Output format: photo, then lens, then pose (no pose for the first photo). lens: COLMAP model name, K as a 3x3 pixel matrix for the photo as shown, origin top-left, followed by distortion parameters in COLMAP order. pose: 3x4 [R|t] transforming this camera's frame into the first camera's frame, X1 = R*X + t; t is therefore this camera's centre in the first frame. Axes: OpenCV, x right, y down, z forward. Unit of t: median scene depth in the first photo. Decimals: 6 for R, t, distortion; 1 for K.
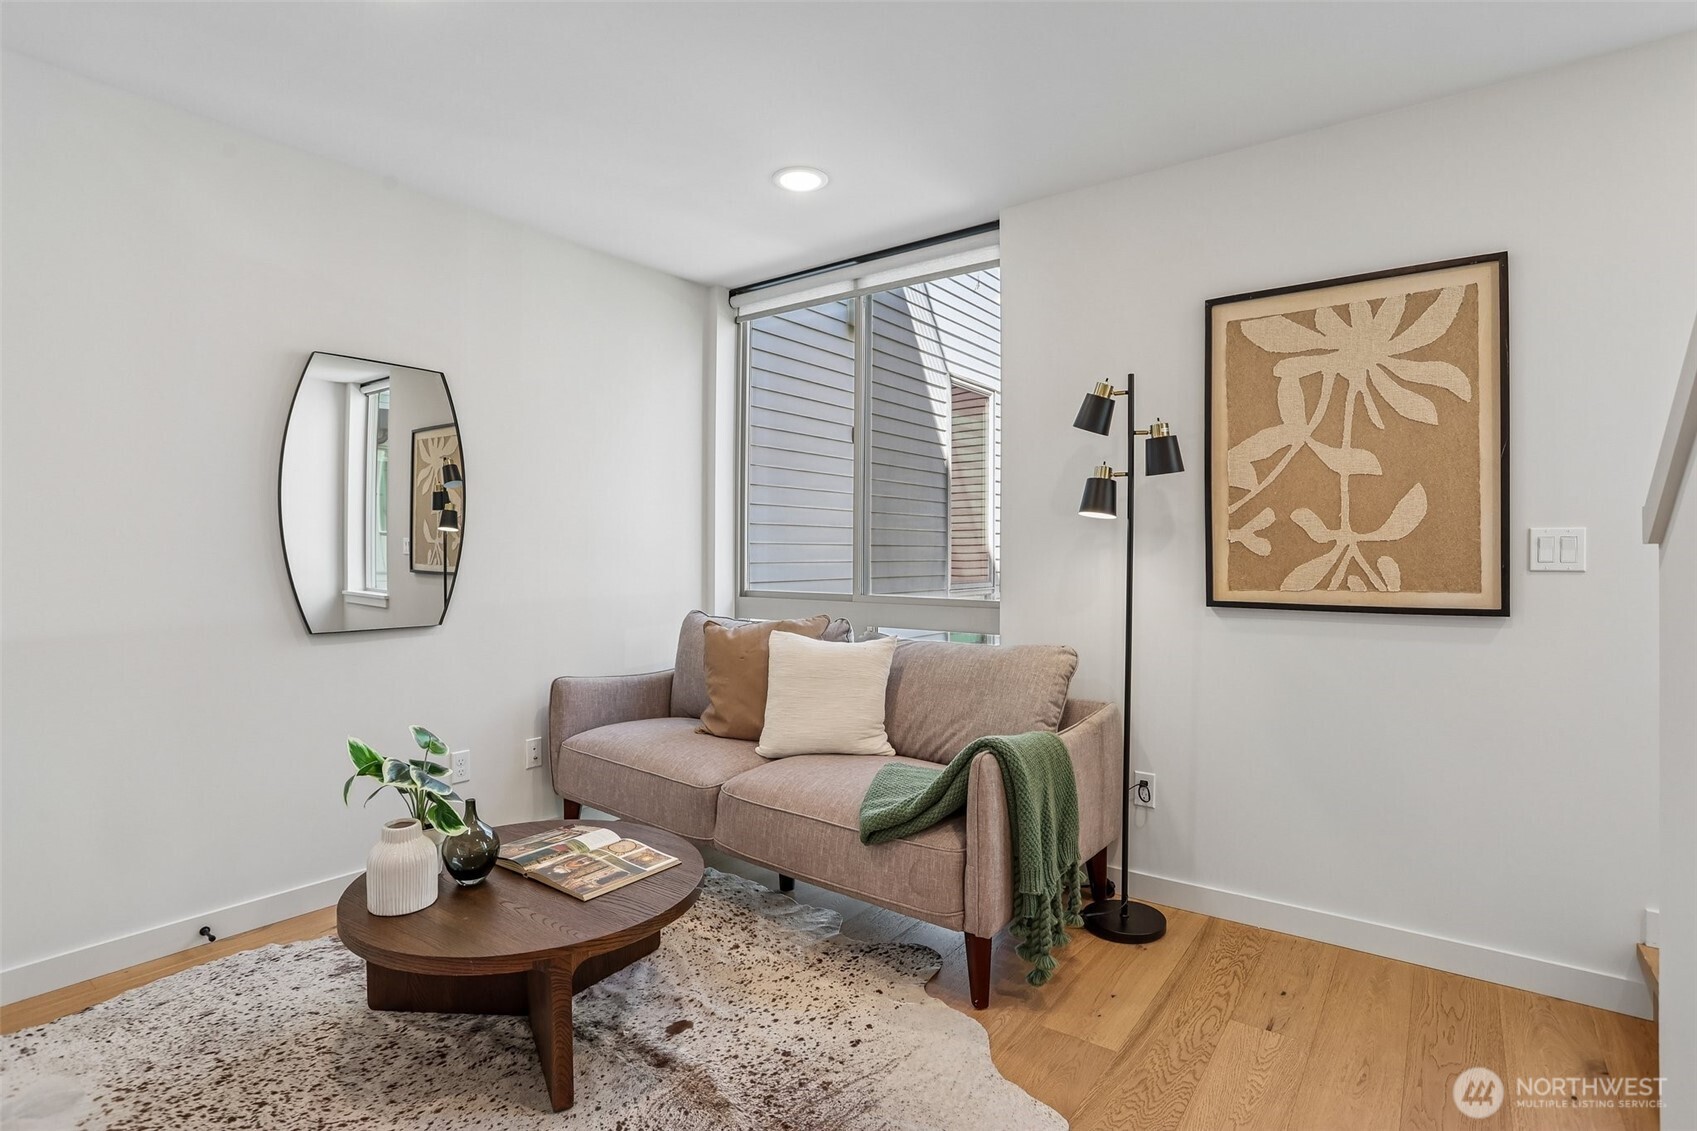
lens RADIAL K [[822.2, 0, 846.8], [0, 822.2, 555.9], [0, 0, 1]] dist [-0.071931, 0.029031]
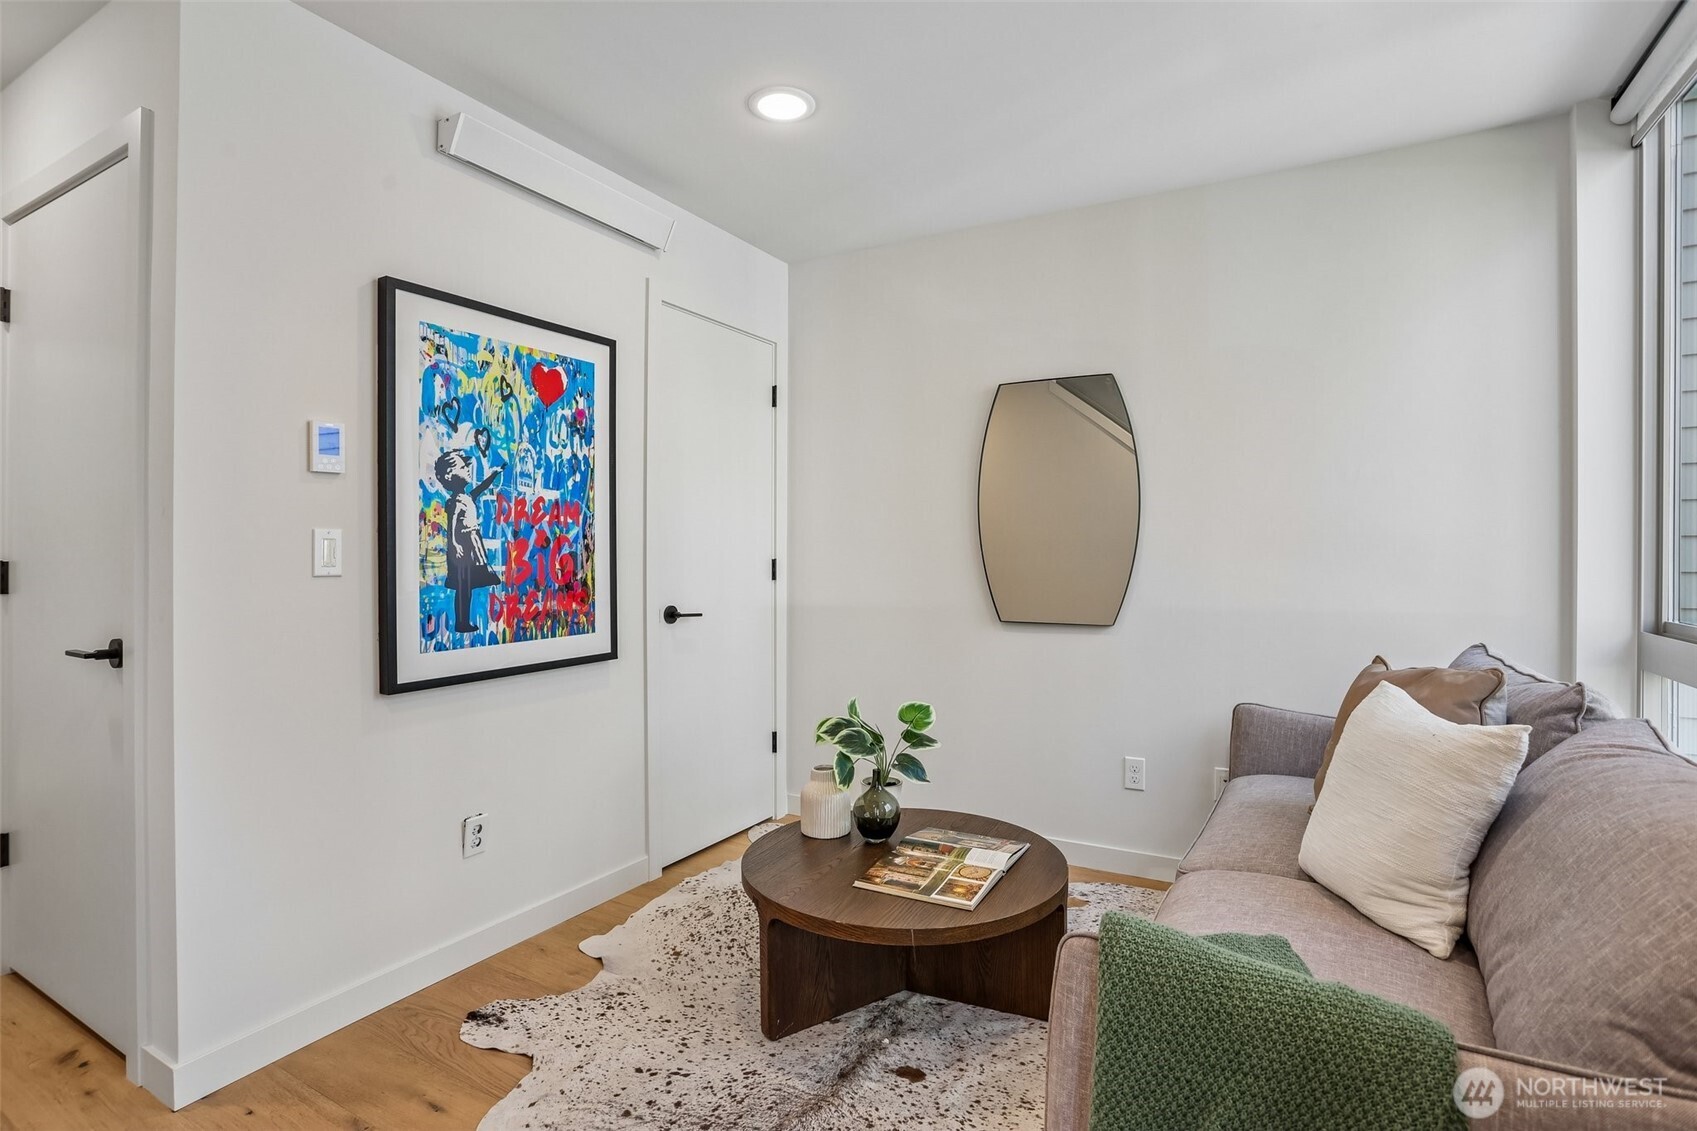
lens RADIAL K [[822.2, 0, 846.8], [0, 822.2, 555.9], [0, 0, 1]] dist [-0.071931, 0.029031]
pose [[0.134058, 0.000726, -0.990973, 0.650631], [-0.002587, 0.999997, 0.000383, -0.002165], [0.990970, 0.002512, 0.134060, 0.764315]]
